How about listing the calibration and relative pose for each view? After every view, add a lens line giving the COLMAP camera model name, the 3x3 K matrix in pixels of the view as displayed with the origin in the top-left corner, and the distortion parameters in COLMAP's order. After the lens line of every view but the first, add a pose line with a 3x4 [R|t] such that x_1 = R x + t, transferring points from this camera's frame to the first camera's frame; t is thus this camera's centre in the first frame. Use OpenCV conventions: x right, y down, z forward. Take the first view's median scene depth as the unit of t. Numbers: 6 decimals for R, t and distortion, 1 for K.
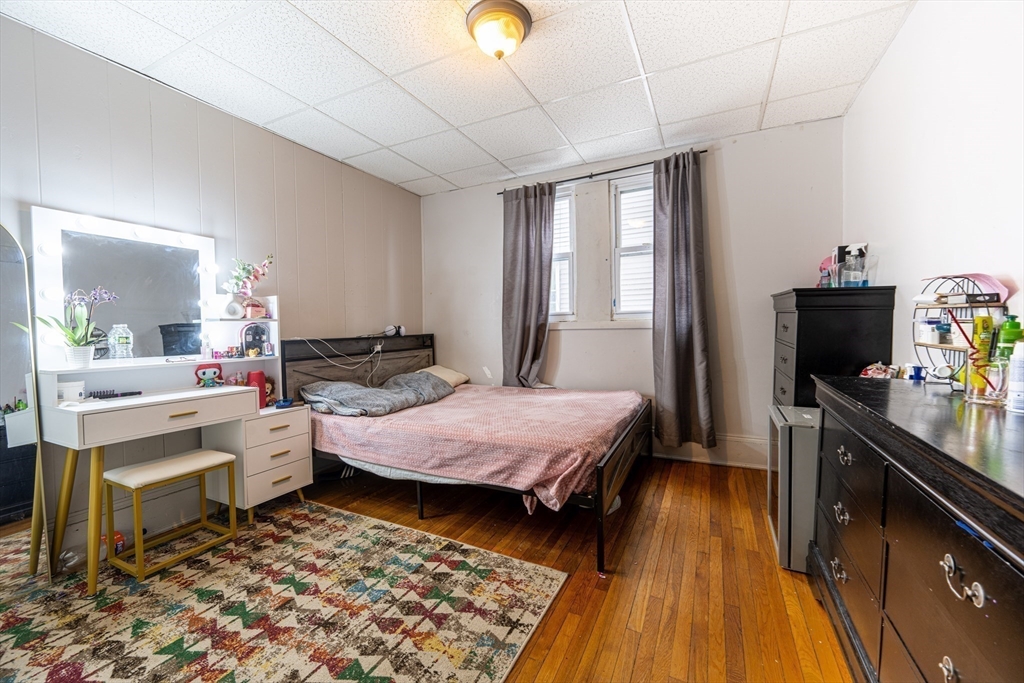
lens RADIAL K [[401.0, 0, 512.3], [0, 401.0, 342.8], [0, 0, 1]] dist [0.000894, -0.000107]
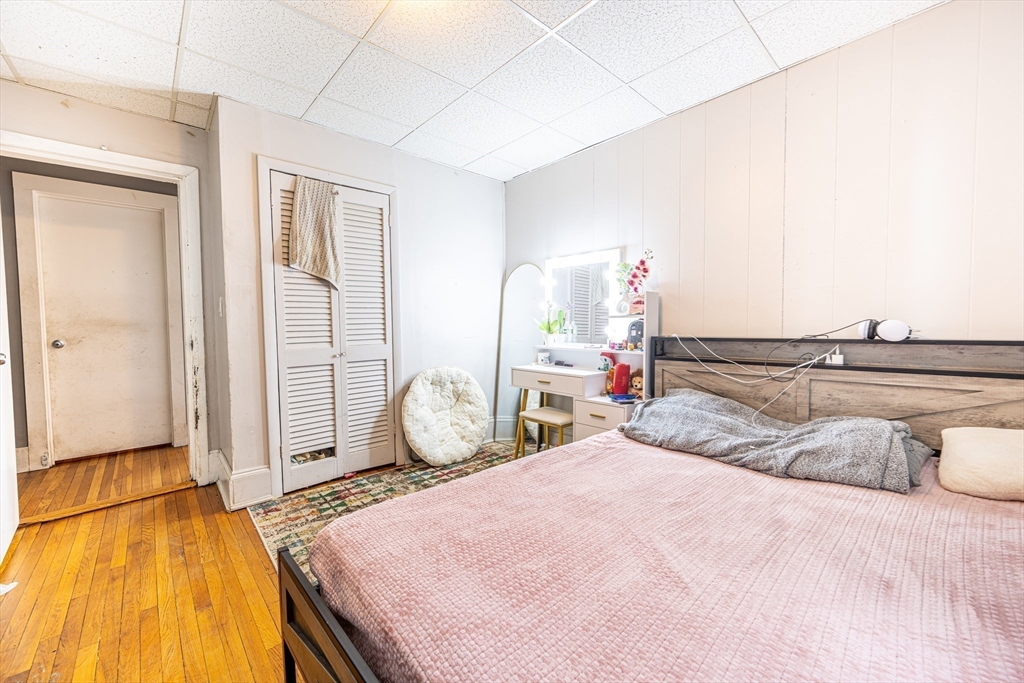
lens RADIAL K [[401.0, 0, 511.0], [0, 401.0, 333.8], [0, 0, 1]] dist [0.000894, -0.000107]
pose [[-0.346293, 0.040437, -0.937254, 0.459368], [-0.020600, 0.998502, 0.050691, -0.055273], [0.937900, 0.036861, -0.344942, 1.008618]]
